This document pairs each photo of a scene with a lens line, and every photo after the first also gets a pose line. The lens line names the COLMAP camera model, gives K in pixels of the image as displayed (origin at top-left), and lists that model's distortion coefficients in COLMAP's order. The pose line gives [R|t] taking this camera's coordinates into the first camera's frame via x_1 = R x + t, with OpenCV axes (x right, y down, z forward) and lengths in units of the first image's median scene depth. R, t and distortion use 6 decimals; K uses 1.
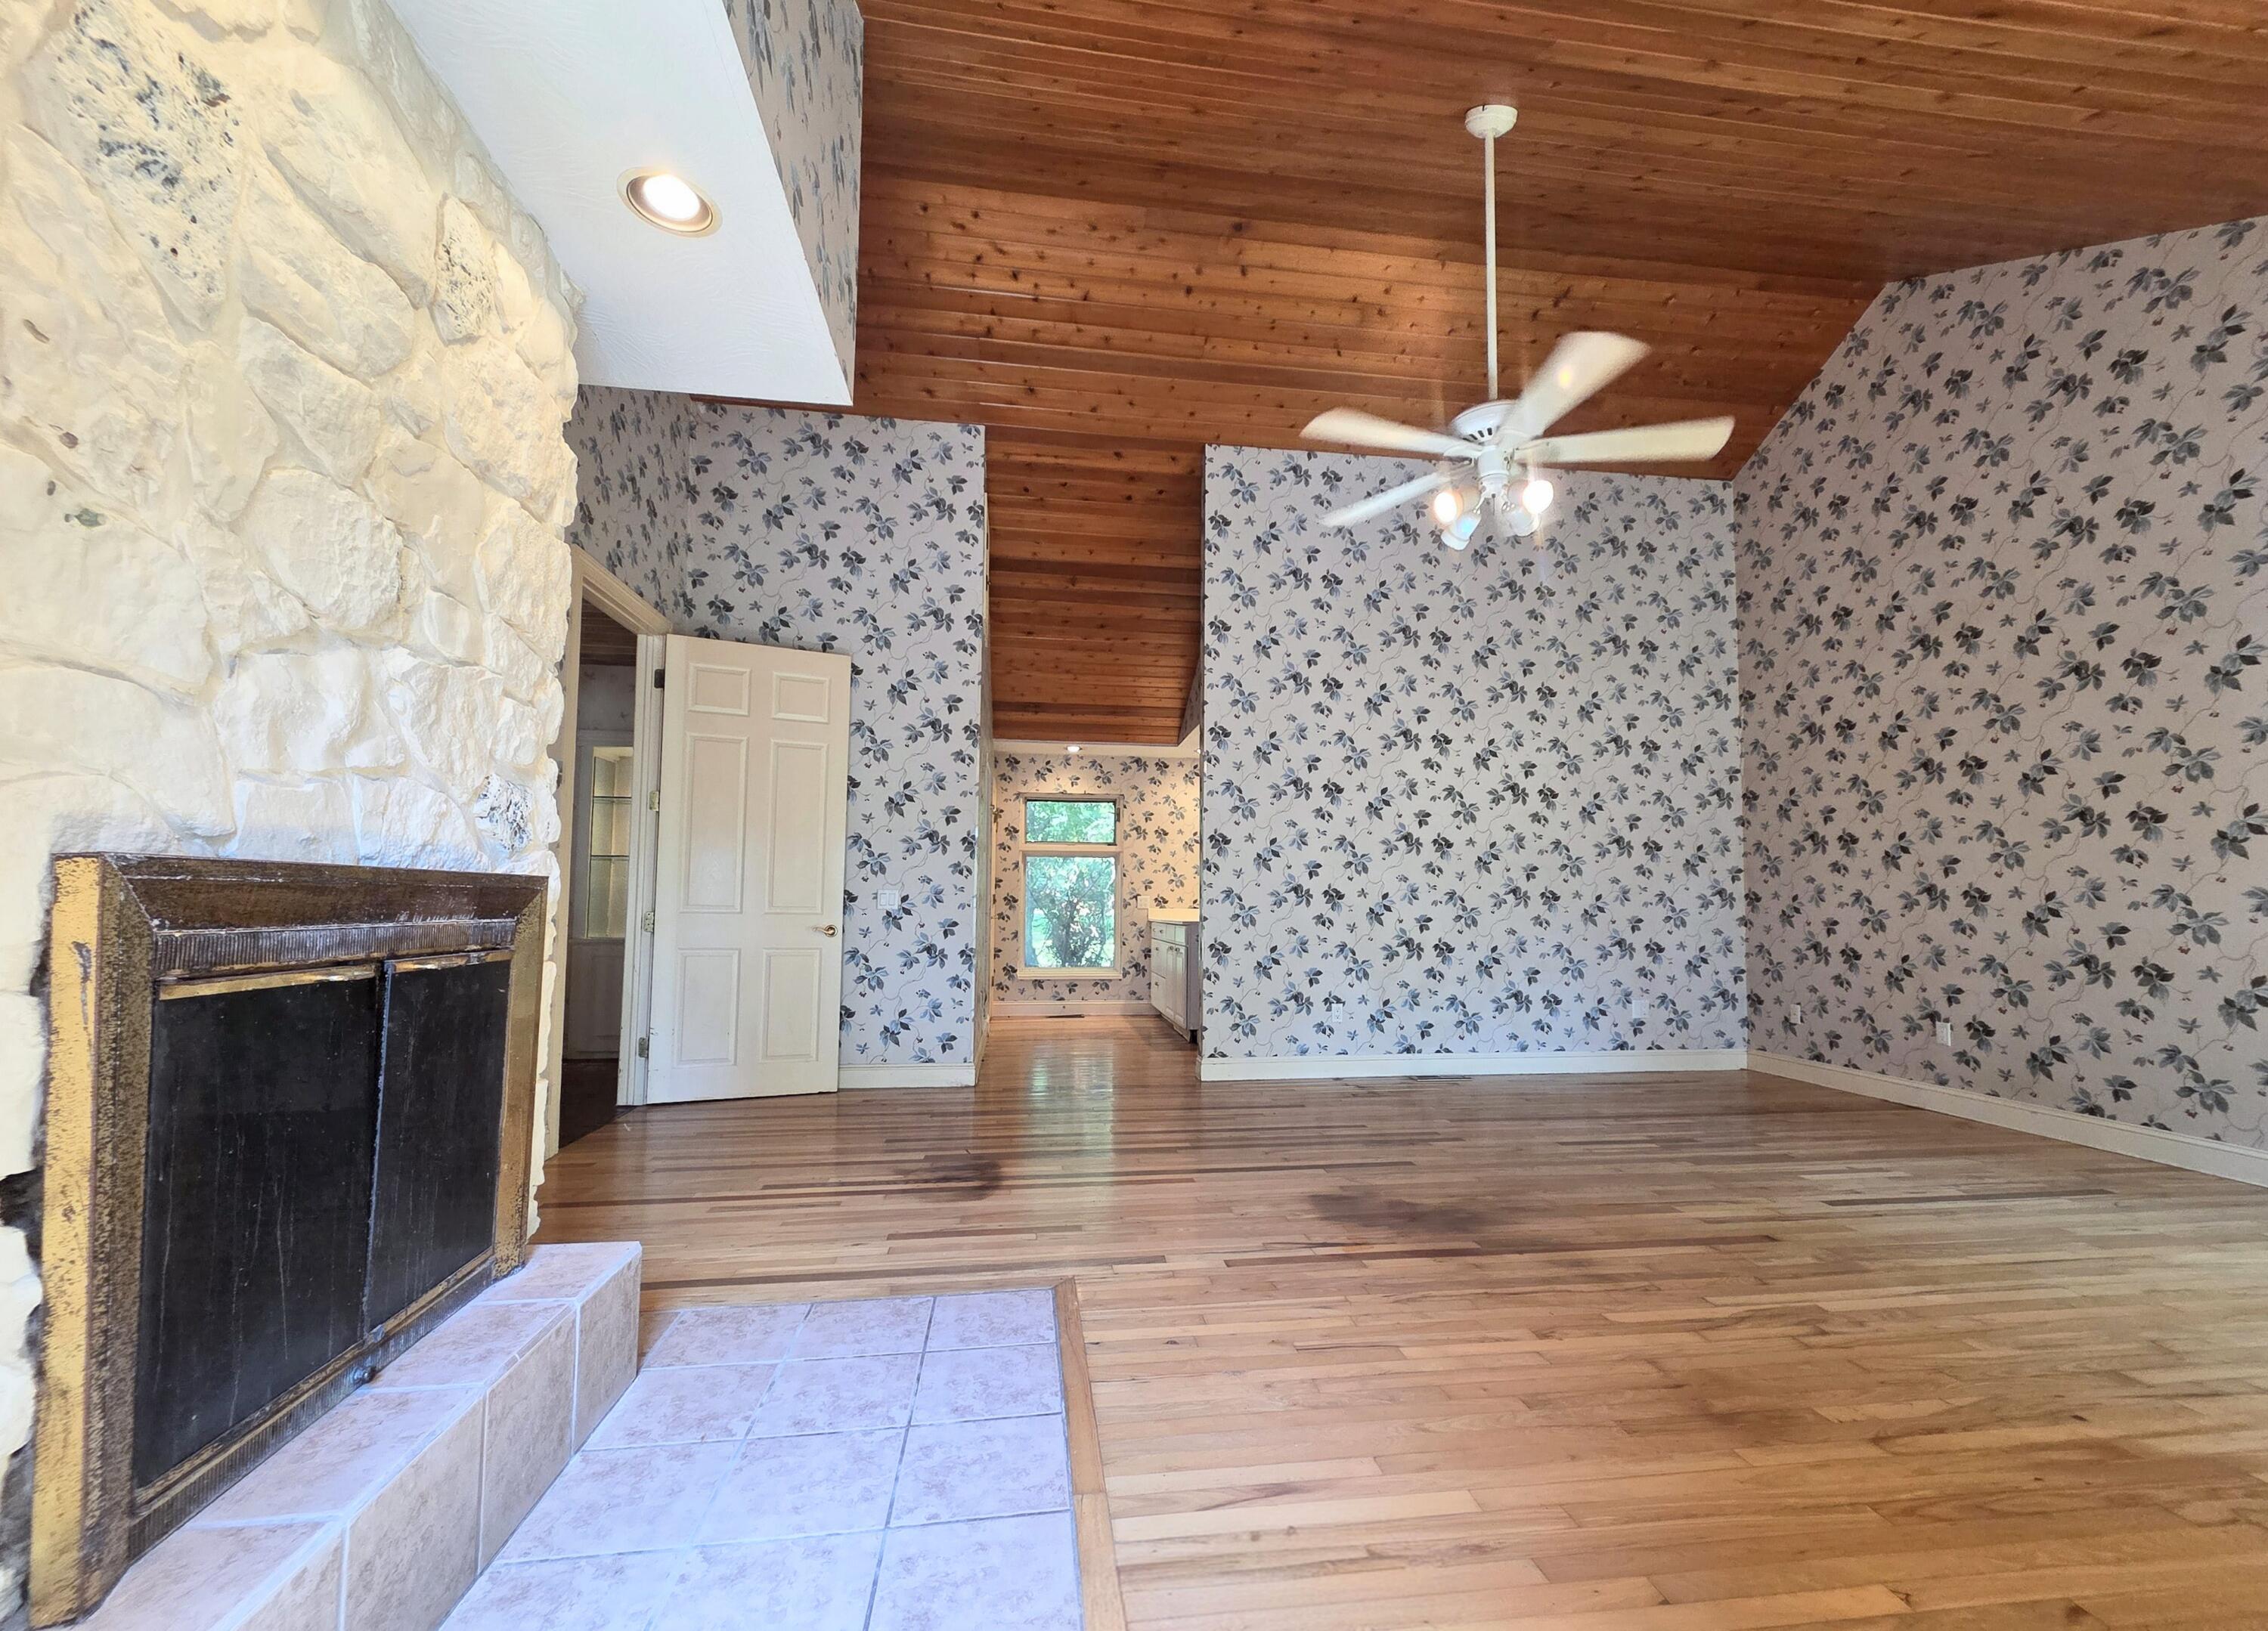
lens RADIAL K [[933.0, 0, 1145.5], [0, 933.0, 856.6], [0, 0, 1]] dist [0.000934, 0.003372]
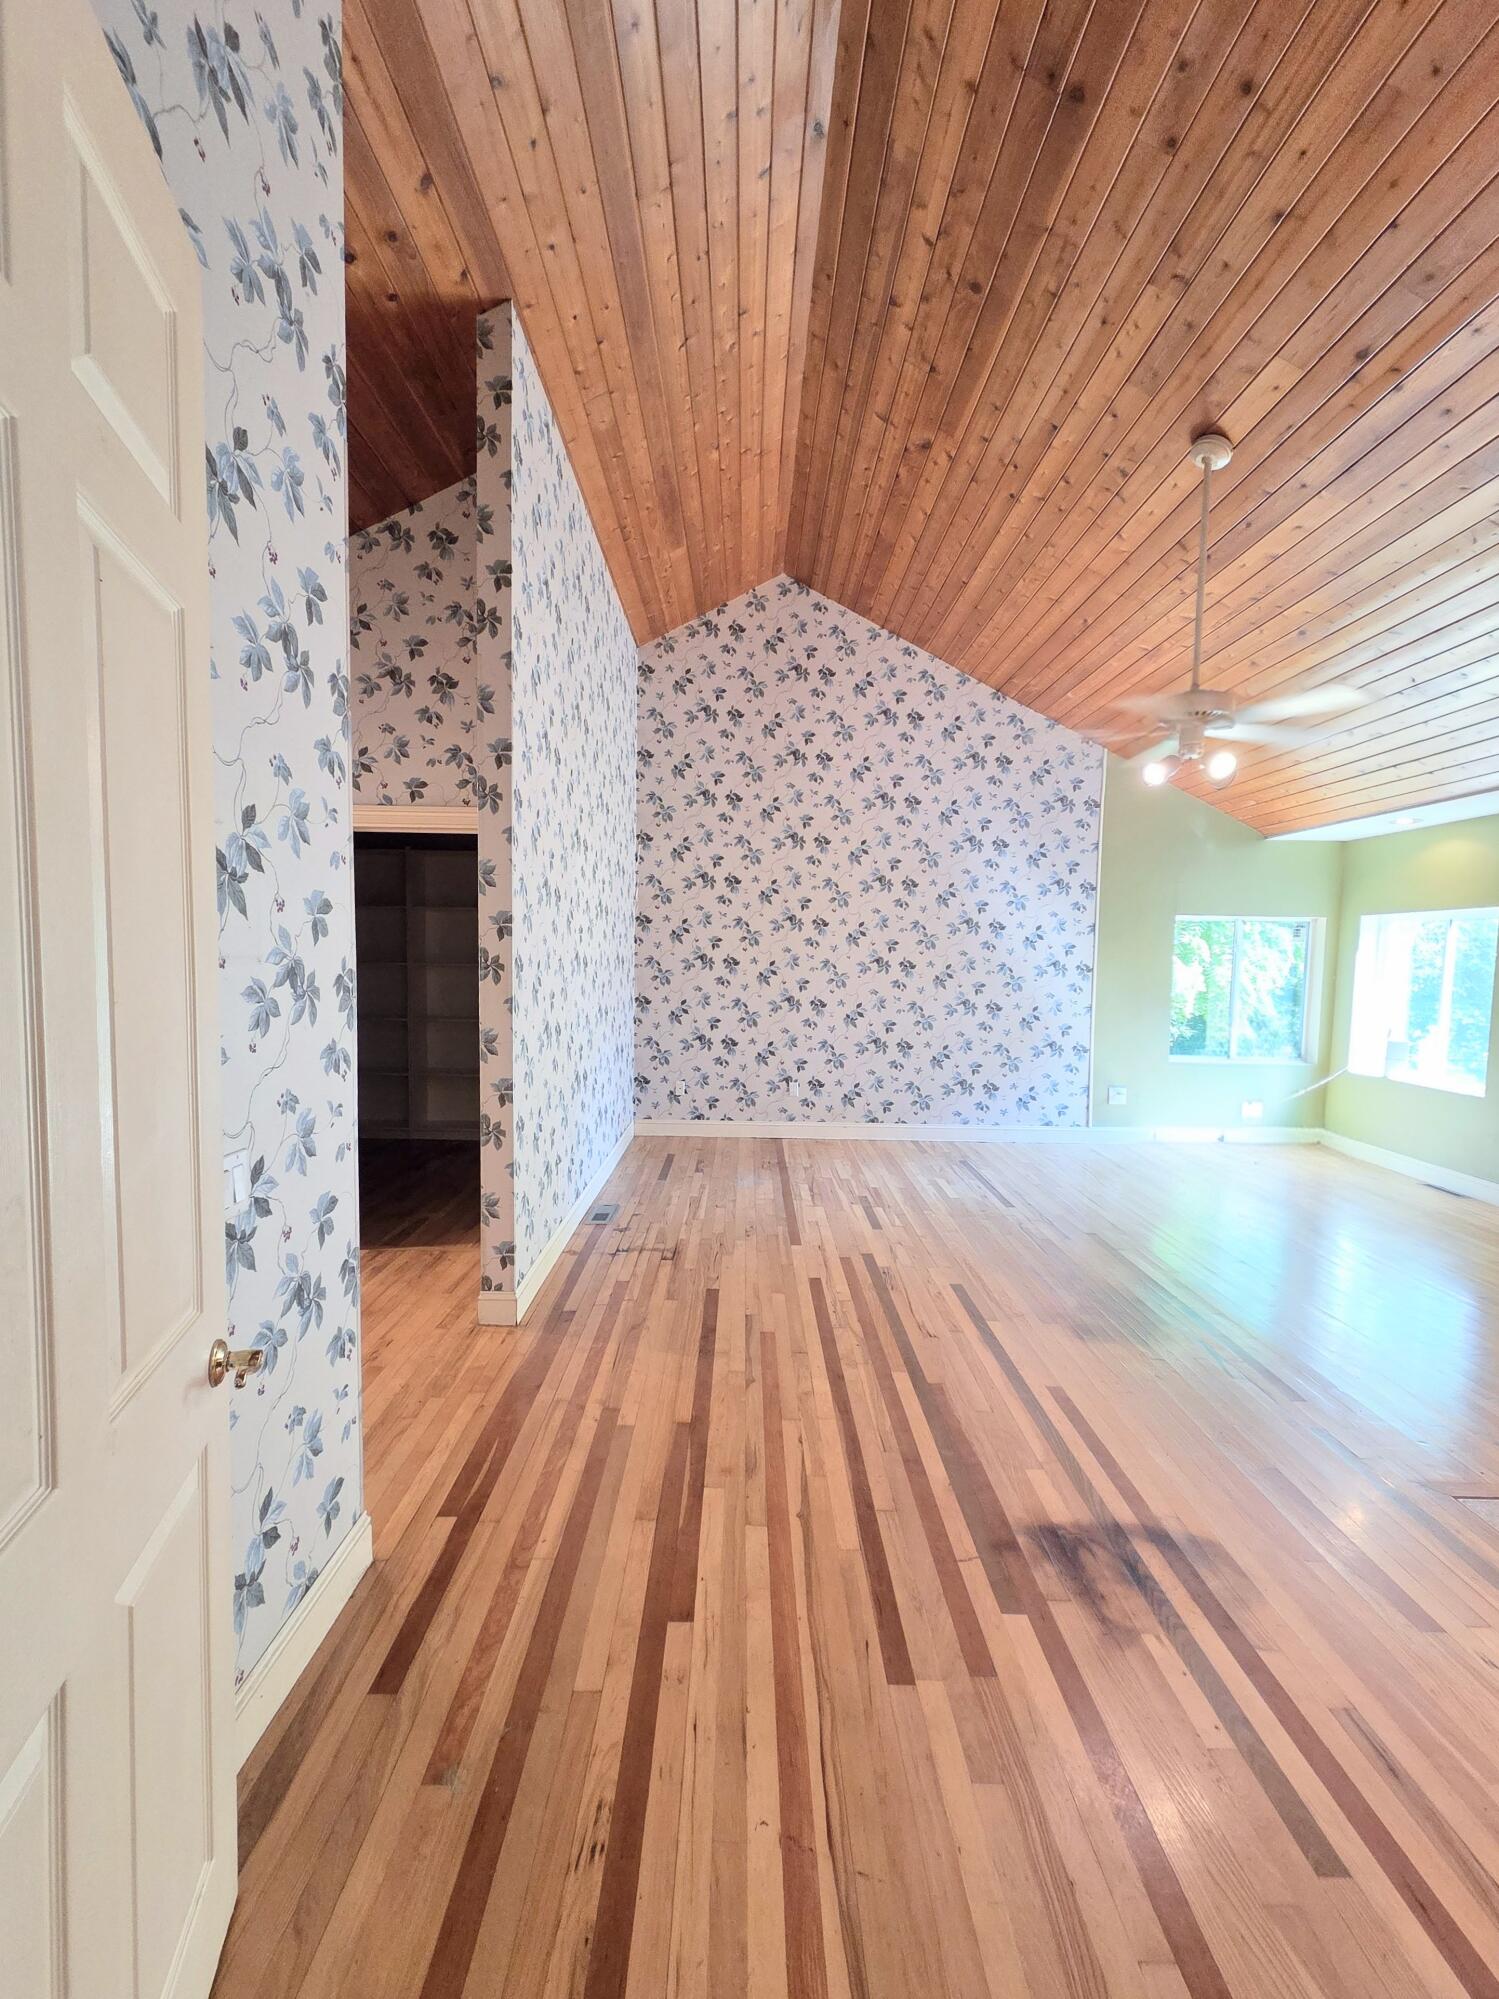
lens RADIAL K [[854.4, 0, 737.2], [0, 854.4, 1015.3], [0, 0, 1]] dist [0.004988, 0.000222]
pose [[0.142011, -0.072199, 0.987229, -0.667844], [-0.067127, 0.994338, 0.082375, -0.056745], [-0.987586, -0.077968, 0.136360, 1.015911]]
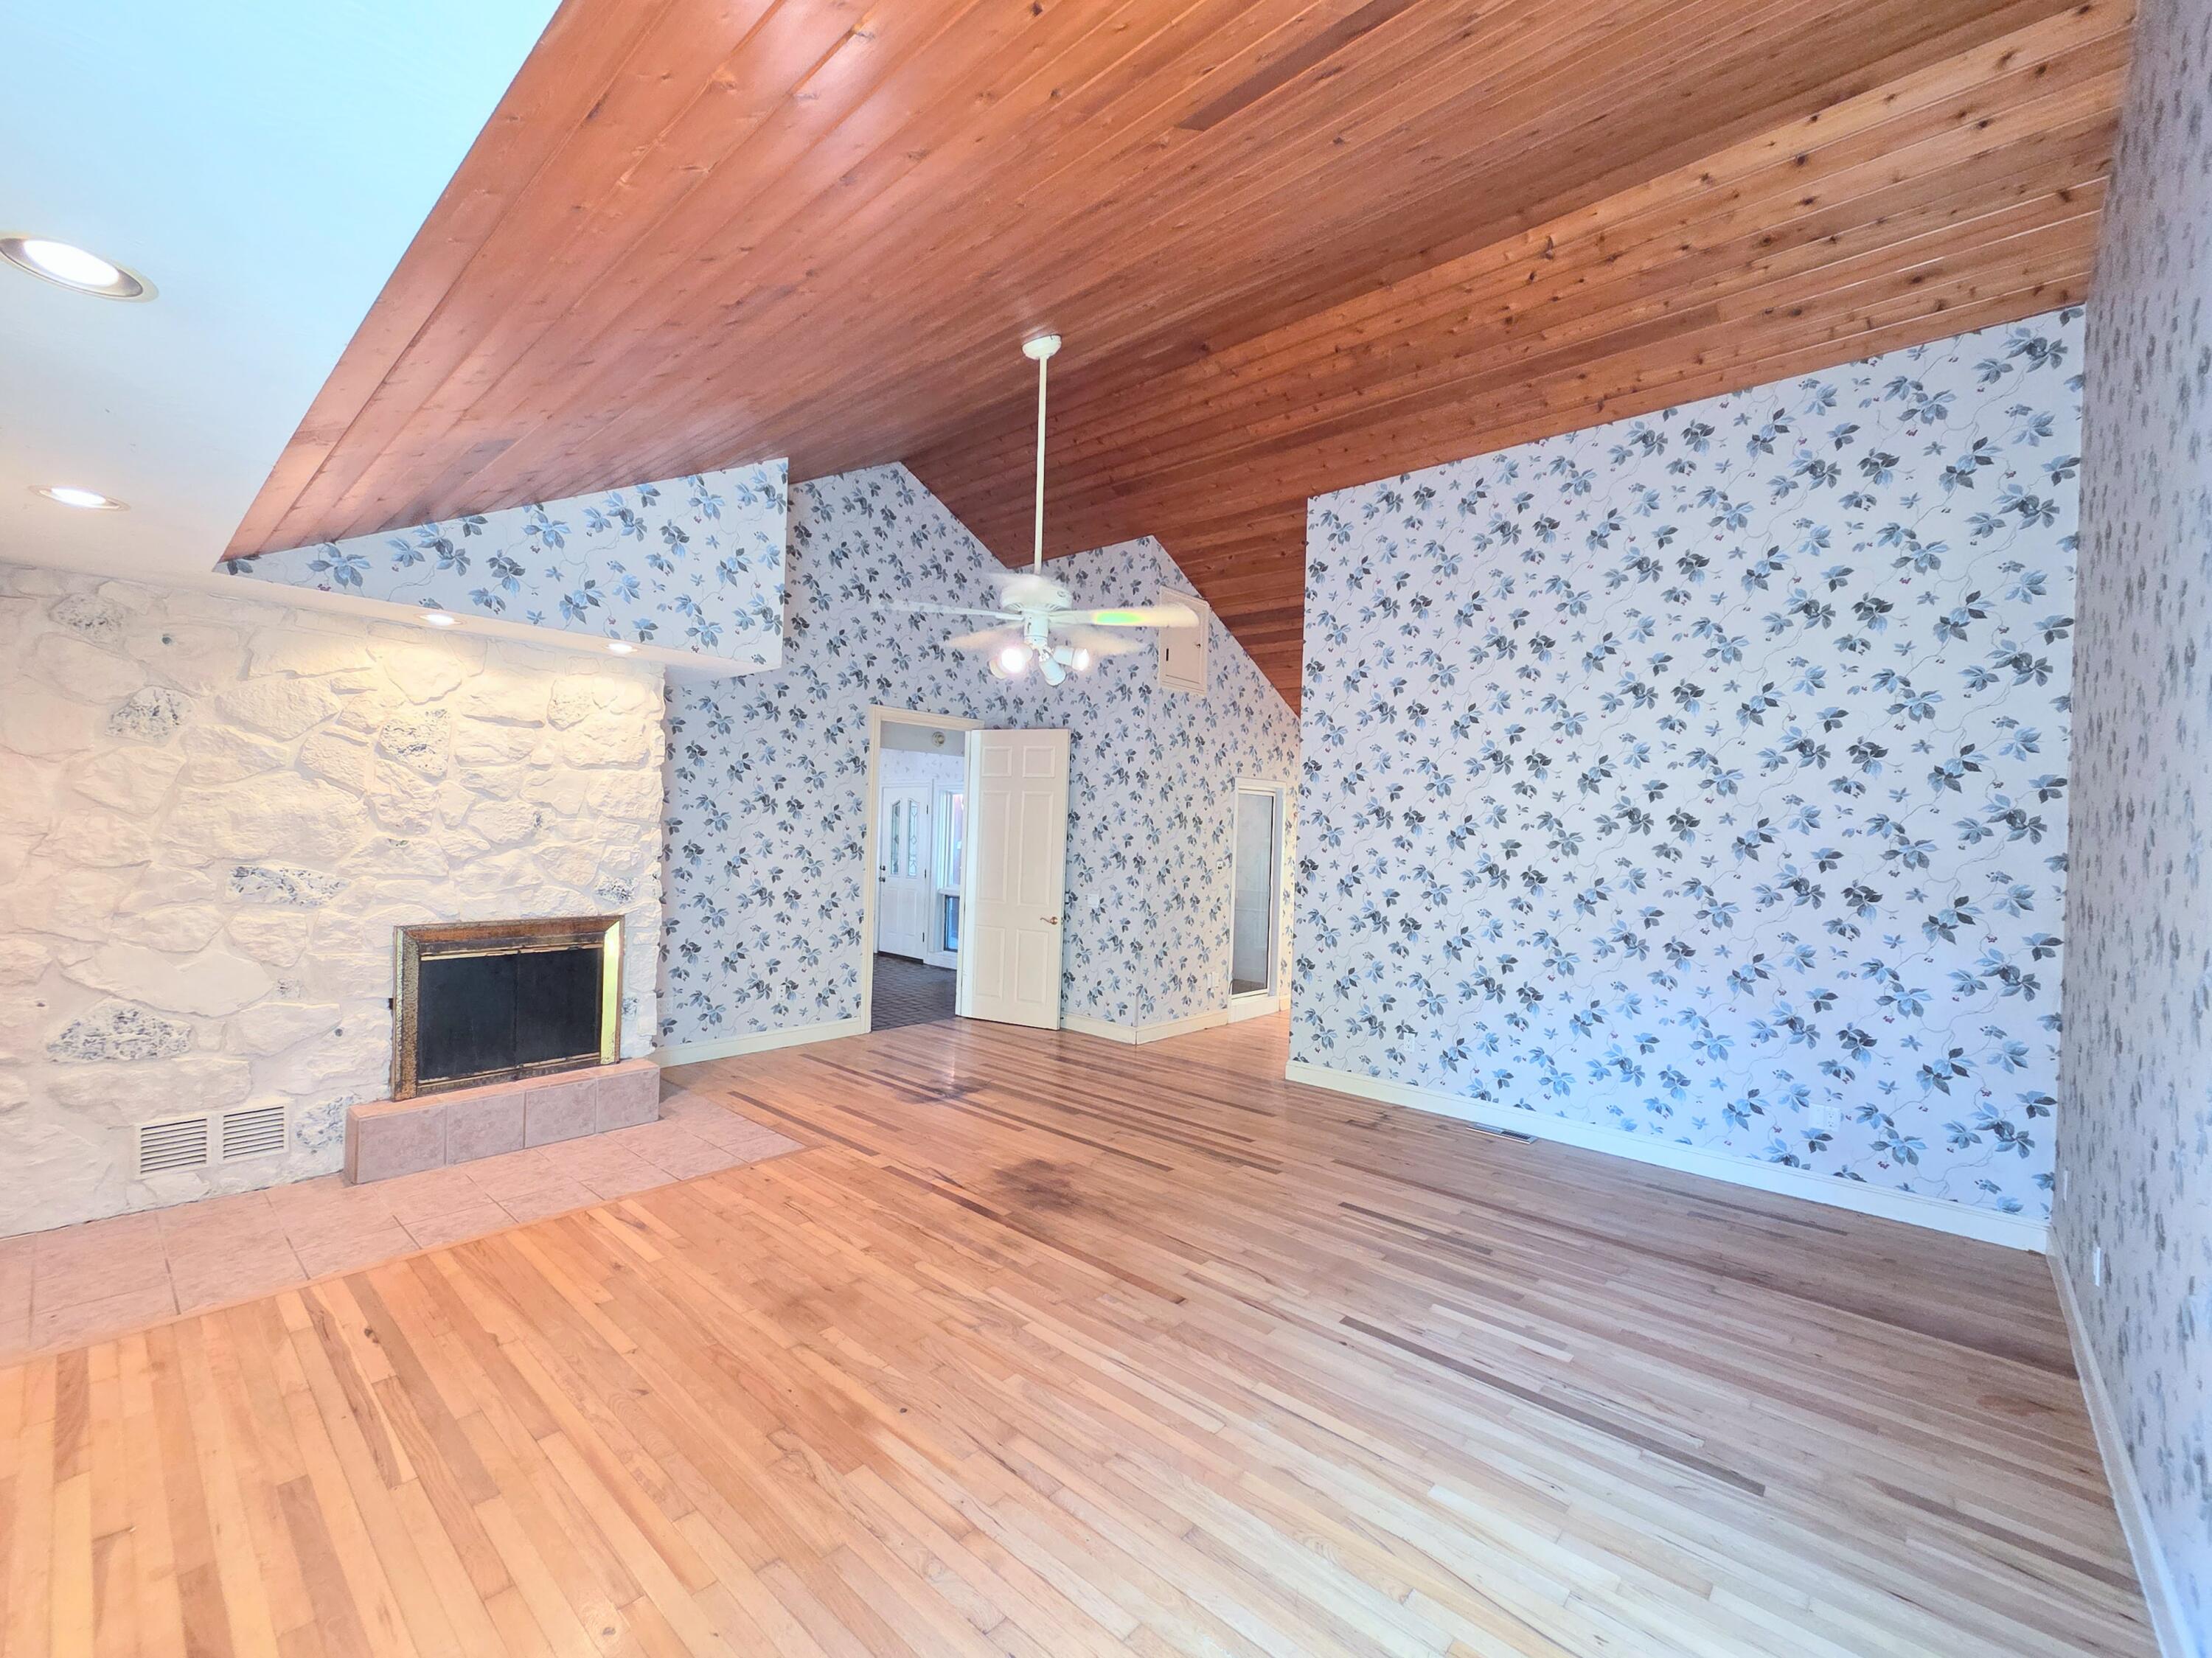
lens RADIAL K [[905.6, 0, 1126.5], [0, 905.6, 840.6], [0, 0, 1]] dist [0.005162, 0.000006]
pose [[0.658703, 0.020311, -0.752129, 0.984067], [0.012122, 0.999219, 0.037600, -0.119619], [0.752306, -0.033885, 0.657942, 0.187740]]
